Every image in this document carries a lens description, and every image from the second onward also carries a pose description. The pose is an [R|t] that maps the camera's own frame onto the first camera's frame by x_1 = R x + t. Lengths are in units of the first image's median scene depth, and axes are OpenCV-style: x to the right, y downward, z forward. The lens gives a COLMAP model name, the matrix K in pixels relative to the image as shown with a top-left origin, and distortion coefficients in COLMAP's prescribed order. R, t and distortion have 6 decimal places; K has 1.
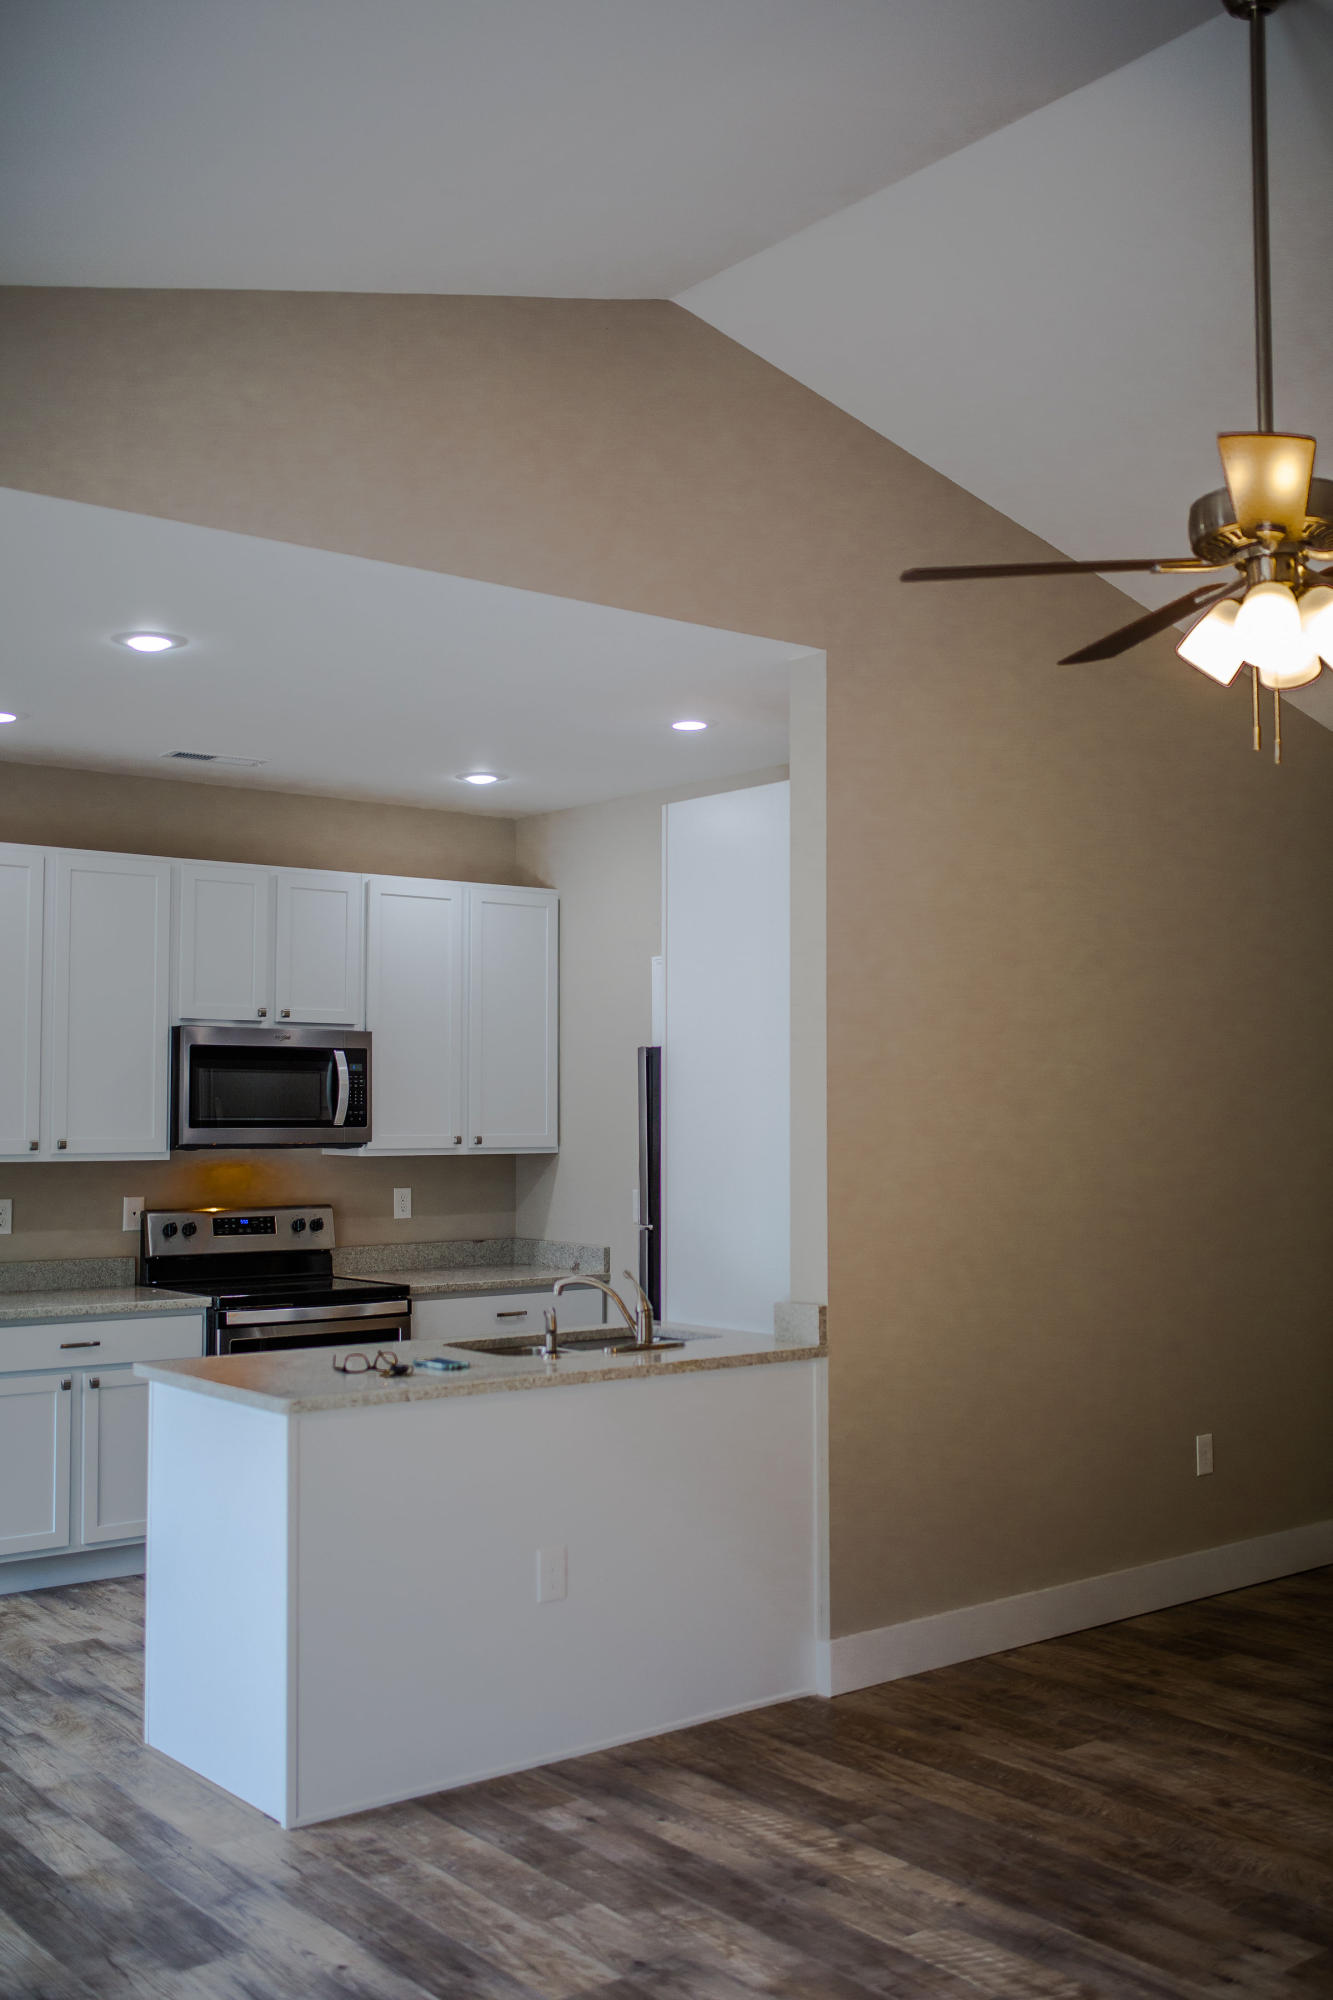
lens RADIAL K [[1927.4, 0, 658.5], [0, 1927.4, 1036.3], [0, 0, 1]] dist [-0.067729, 0.104210]
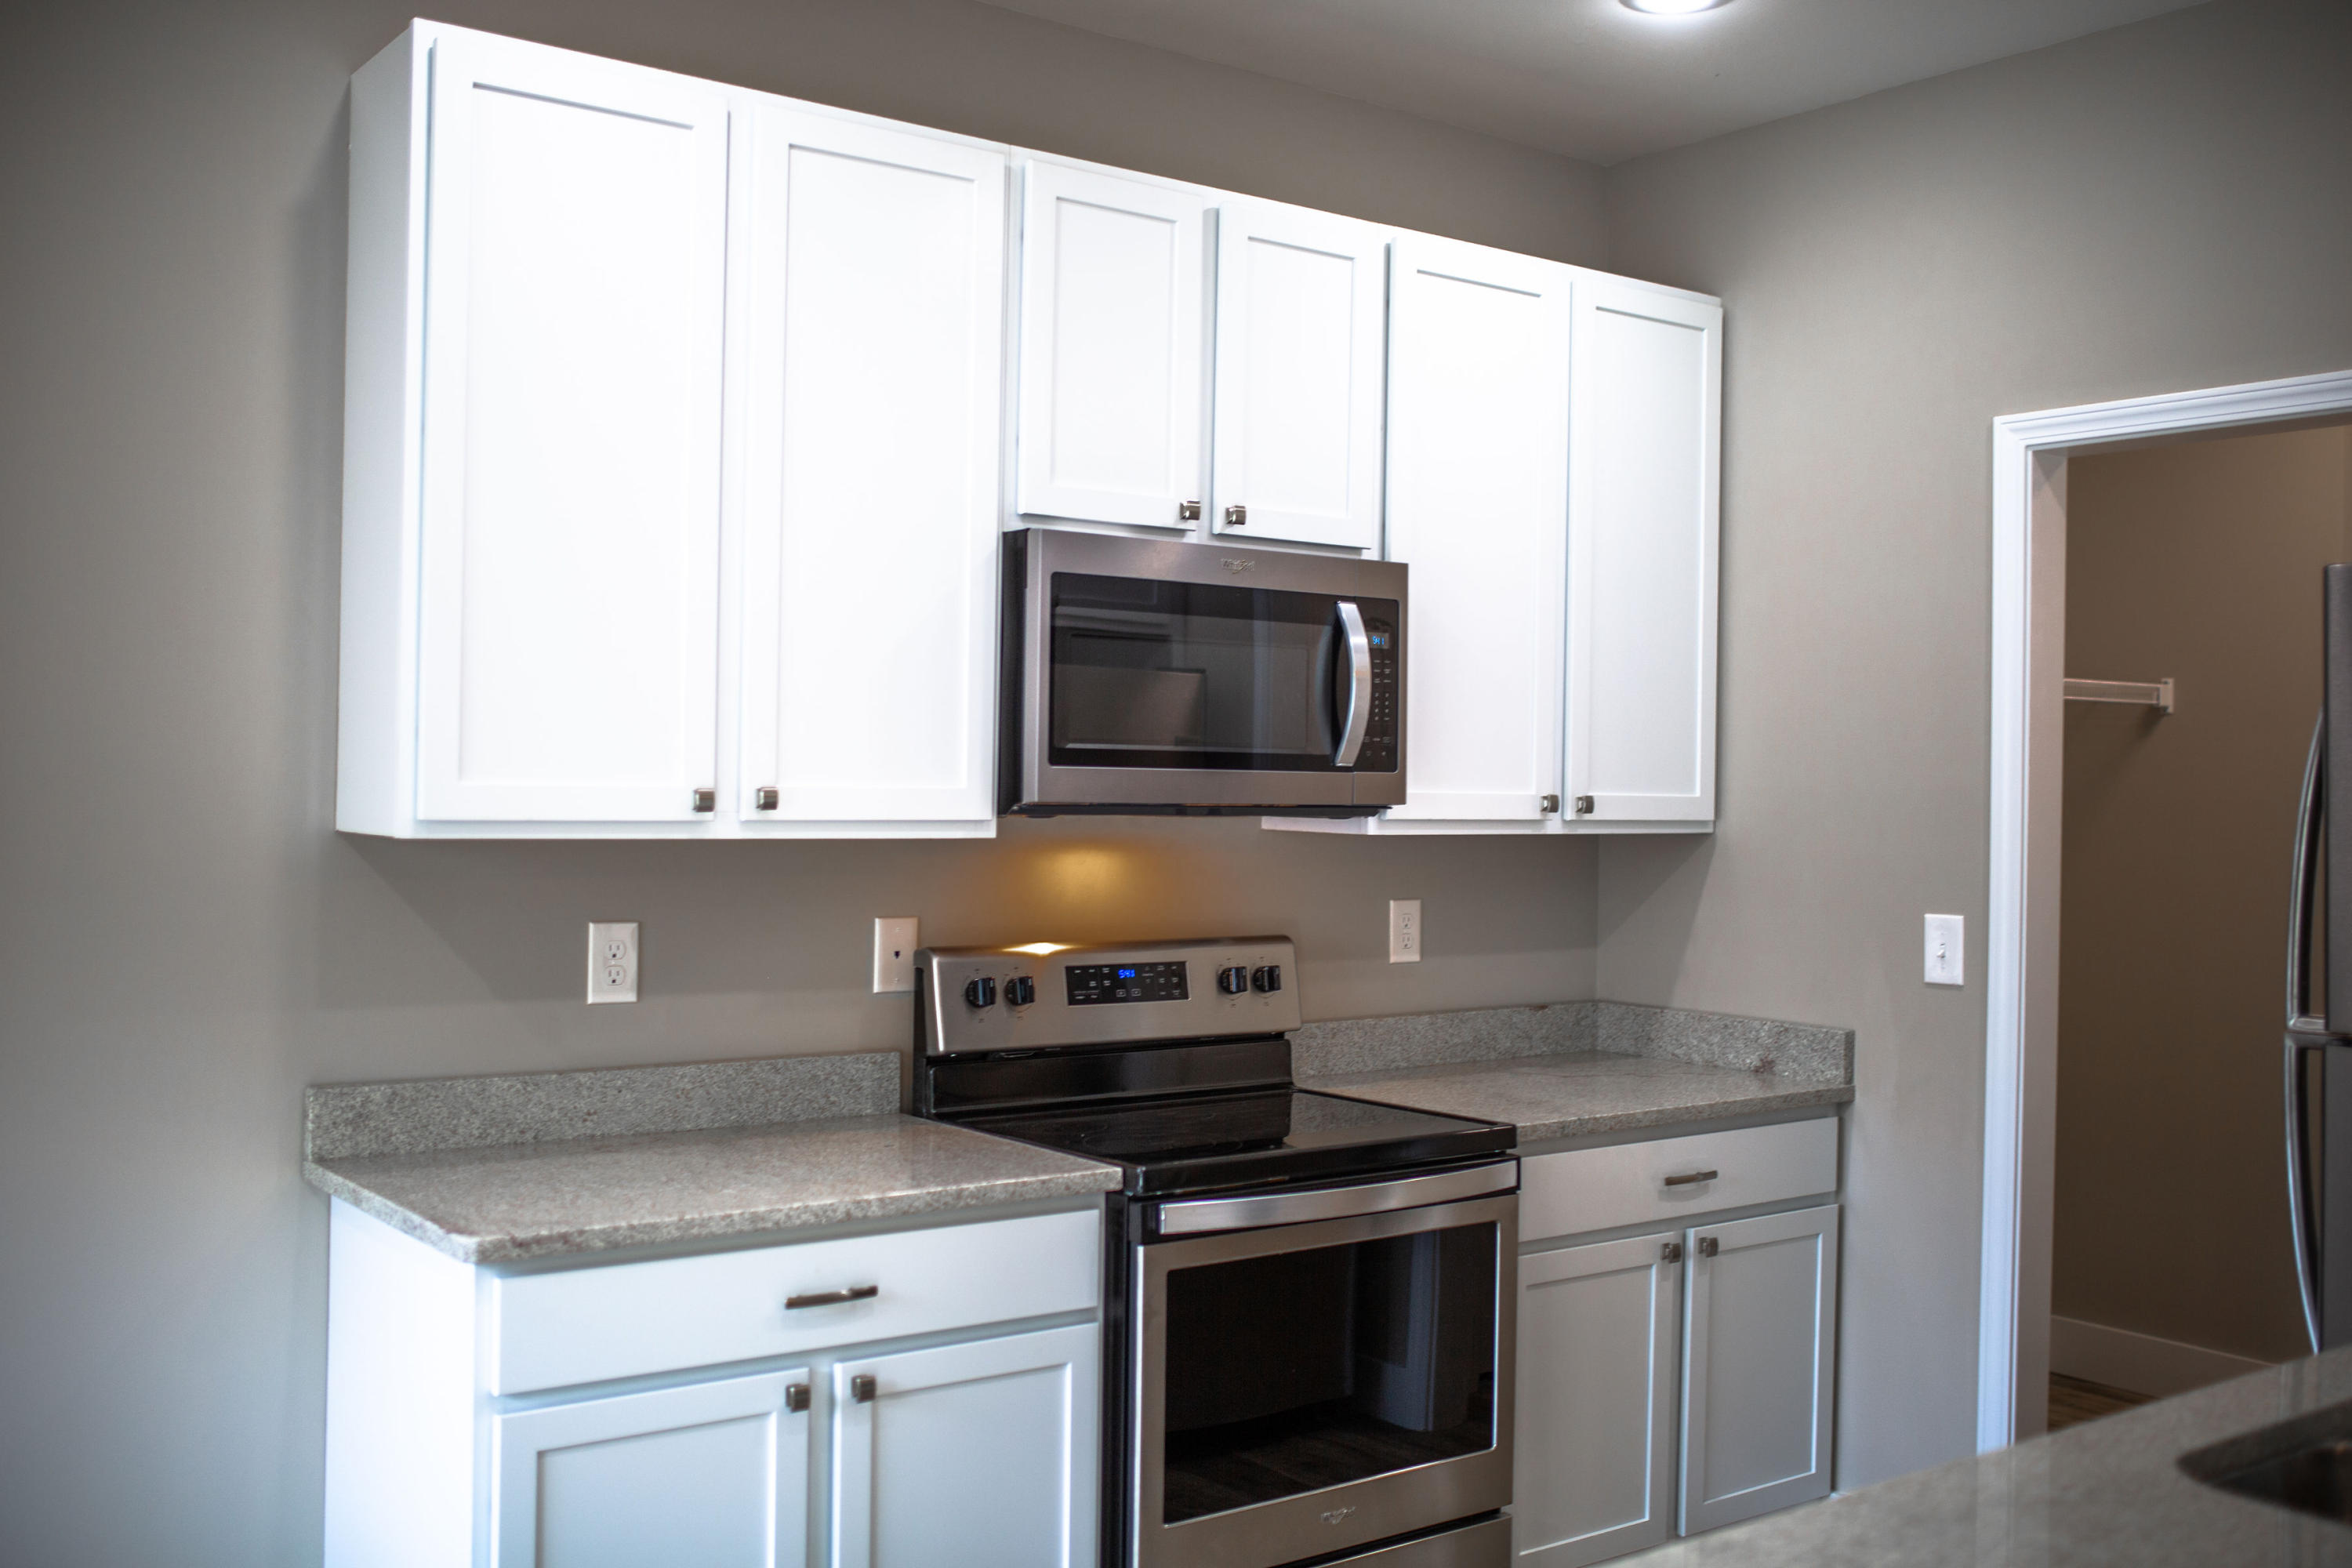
lens RADIAL K [[2266.6, 0, 1176.0], [0, 2266.6, 784.0], [0, 0, 1]] dist [-0.067729, 0.104210]
pose [[0.999235, 0.015762, -0.035804, -0.188369], [-0.014247, 0.999009, 0.042161, 0.028718], [0.036433, -0.041618, 0.998469, 0.469137]]
